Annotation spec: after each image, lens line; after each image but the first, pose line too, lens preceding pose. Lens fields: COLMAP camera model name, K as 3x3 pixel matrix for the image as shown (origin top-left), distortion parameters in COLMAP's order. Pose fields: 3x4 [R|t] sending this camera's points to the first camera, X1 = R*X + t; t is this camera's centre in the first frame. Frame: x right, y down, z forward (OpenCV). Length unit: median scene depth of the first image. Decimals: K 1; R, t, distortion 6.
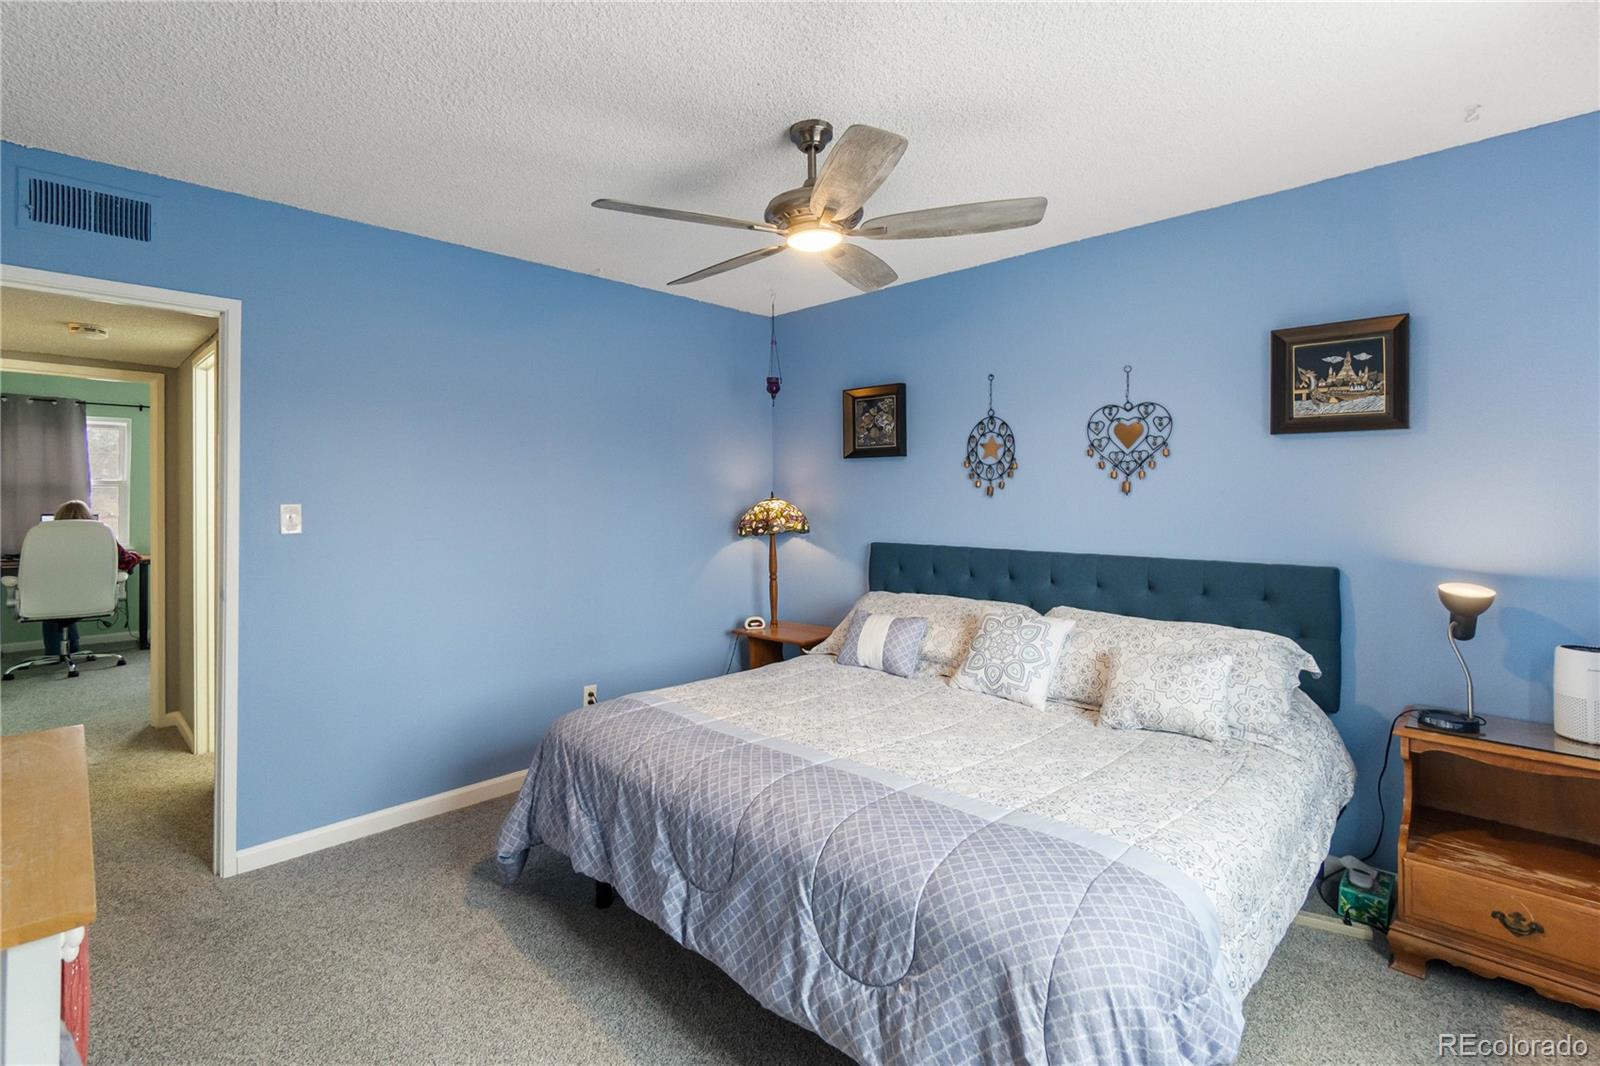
lens RADIAL K [[716.8, 0, 792.1], [0, 716.8, 508.2], [0, 0, 1]] dist [-0.002178, 0.000149]
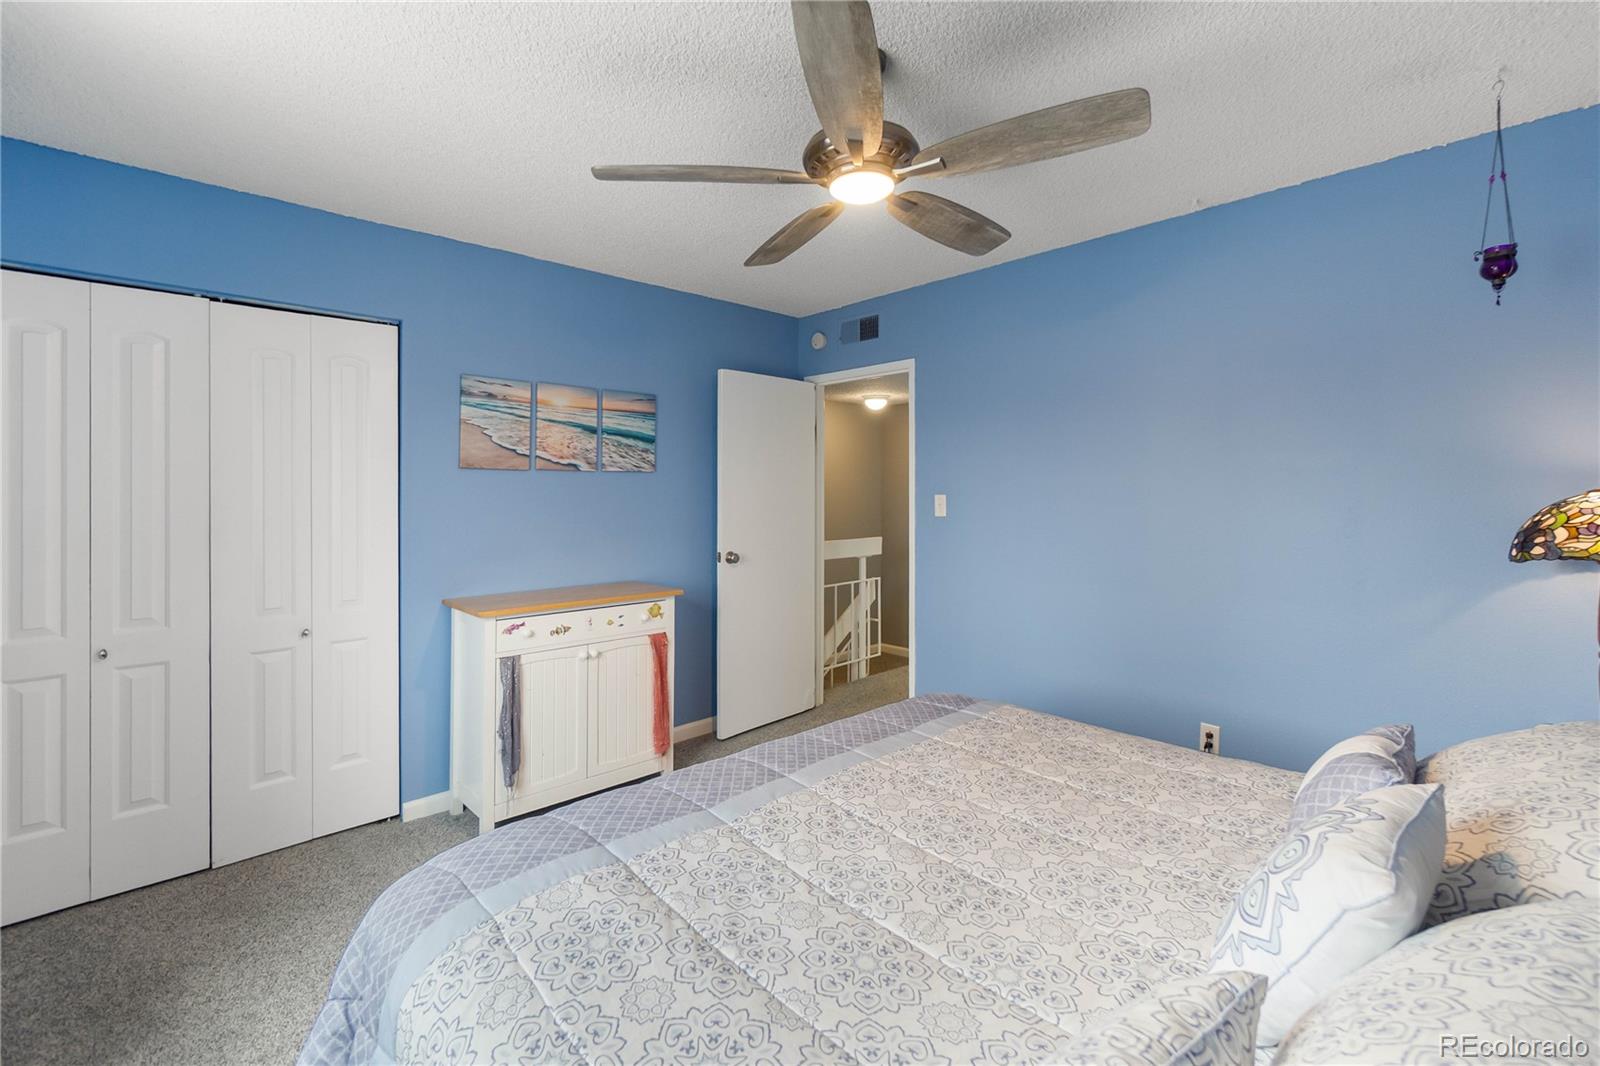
lens RADIAL K [[716.8, 0, 792.1], [0, 716.8, 508.2], [0, 0, 1]] dist [-0.002178, 0.000149]
pose [[-0.024255, 0.024741, -0.999400, 0.632777], [-0.006468, 0.999669, 0.024905, -0.011570], [0.999685, 0.007068, -0.024087, 0.673094]]
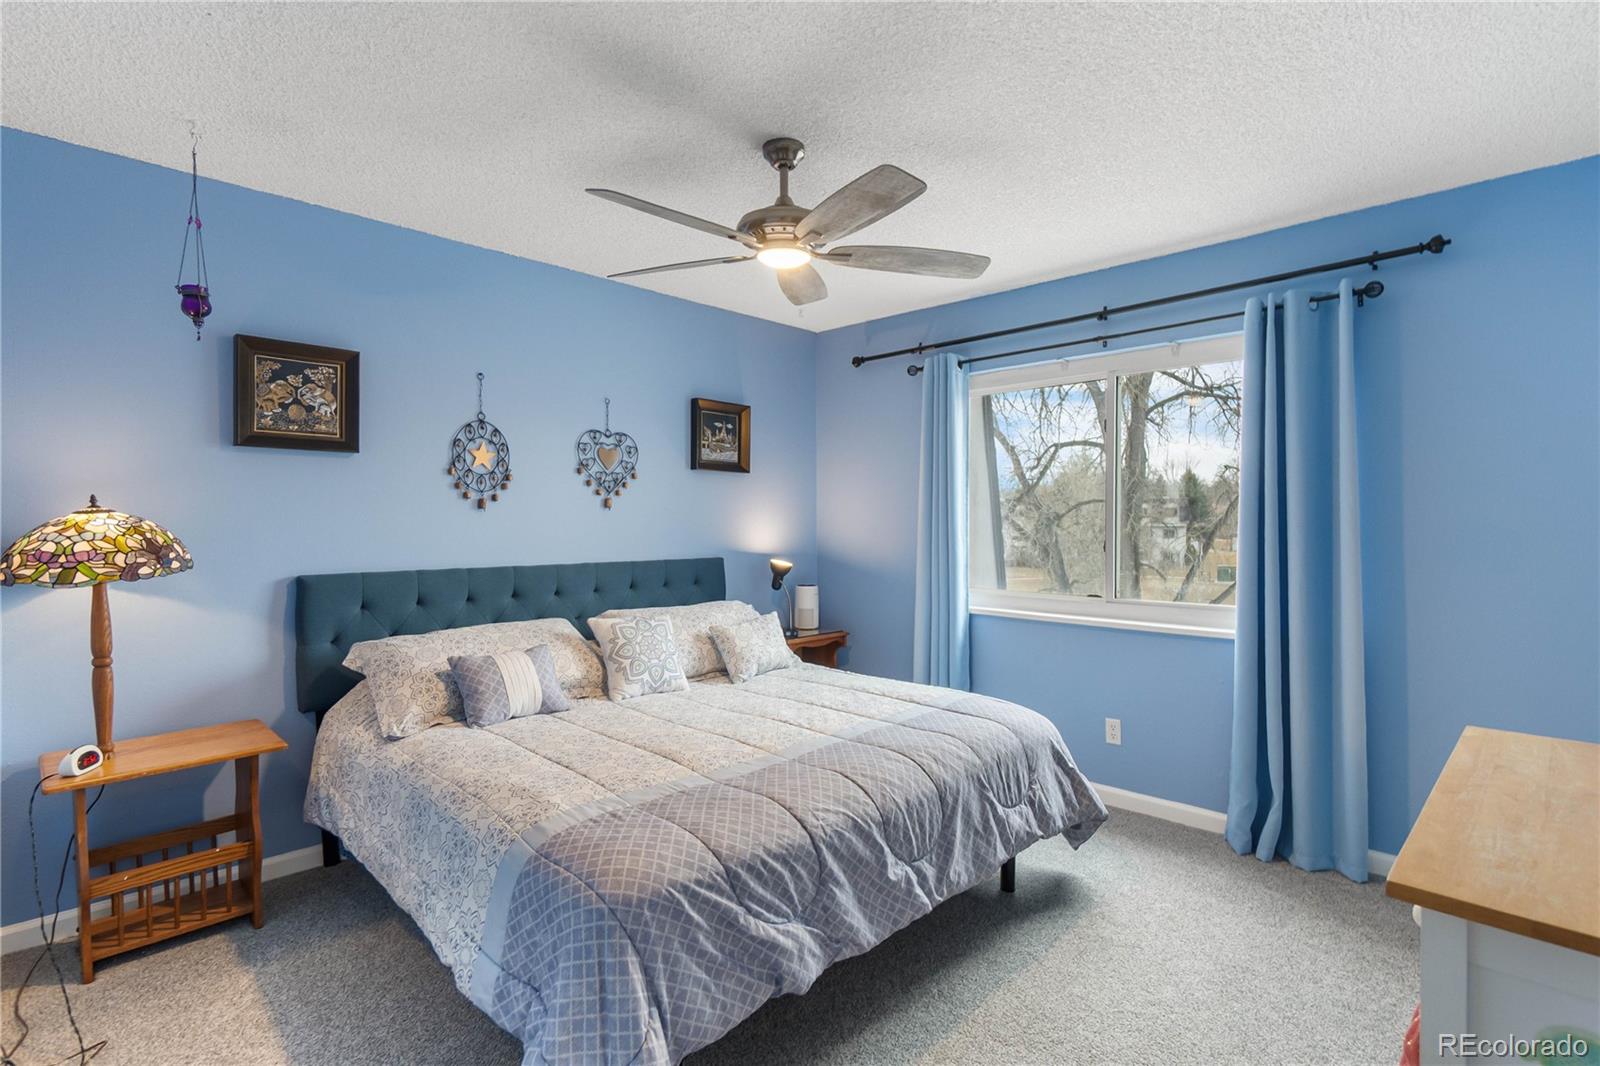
lens RADIAL K [[771.0, 0, 768.5], [0, 771.0, 533.1], [0, 0, 1]] dist [0.001430, 0.000104]
pose [[0.030236, -0.020257, 0.999338, -0.789900], [0.011111, 0.999740, 0.019928, -0.002195], [-0.999481, 0.010501, 0.030453, 0.711114]]
